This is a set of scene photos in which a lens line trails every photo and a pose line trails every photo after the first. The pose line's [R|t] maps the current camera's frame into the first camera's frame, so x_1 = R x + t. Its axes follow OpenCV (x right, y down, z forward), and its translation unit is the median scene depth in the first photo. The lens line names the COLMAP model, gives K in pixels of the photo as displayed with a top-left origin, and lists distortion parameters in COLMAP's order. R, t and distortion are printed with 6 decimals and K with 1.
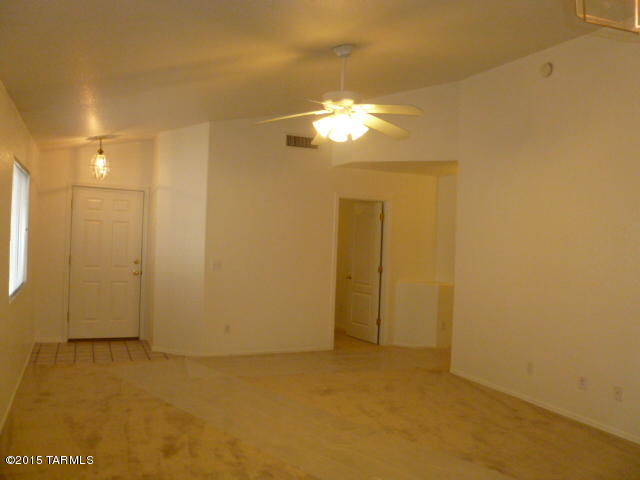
lens RADIAL K [[537.0, 0, 317.5], [0, 537.0, 238.8], [0, 0, 1]] dist [-0.081933, 0.027951]
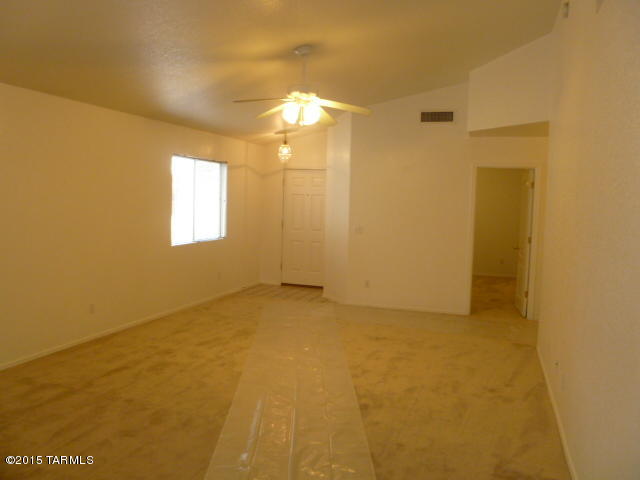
lens RADIAL K [[537.0, 0, 316.9], [0, 537.0, 237.5], [0, 0, 1]] dist [-0.081933, 0.027951]
pose [[0.735563, 0.032607, -0.676671, 0.536981], [-0.003353, 0.999004, 0.044495, 0.013319], [0.677448, -0.030460, 0.734940, 0.052975]]
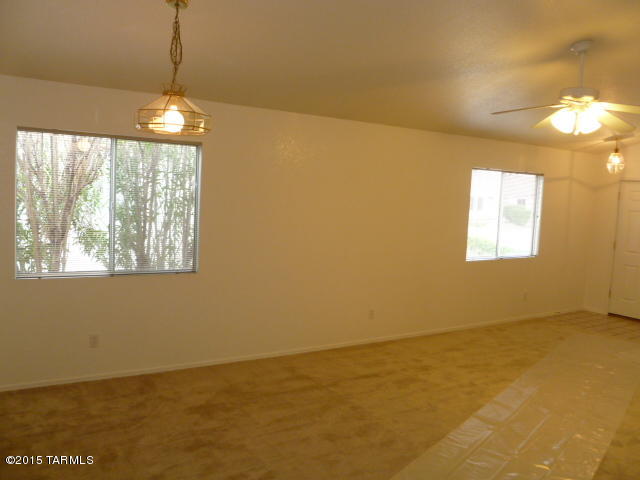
lens RADIAL K [[537.0, 0, 318.7], [0, 537.0, 238.5], [0, 0, 1]] dist [-0.081933, 0.027951]
pose [[0.140926, 0.052922, -0.988605, 0.591441], [-0.038681, 0.998102, 0.047916, -0.003920], [0.989264, 0.031488, 0.142705, 0.197889]]
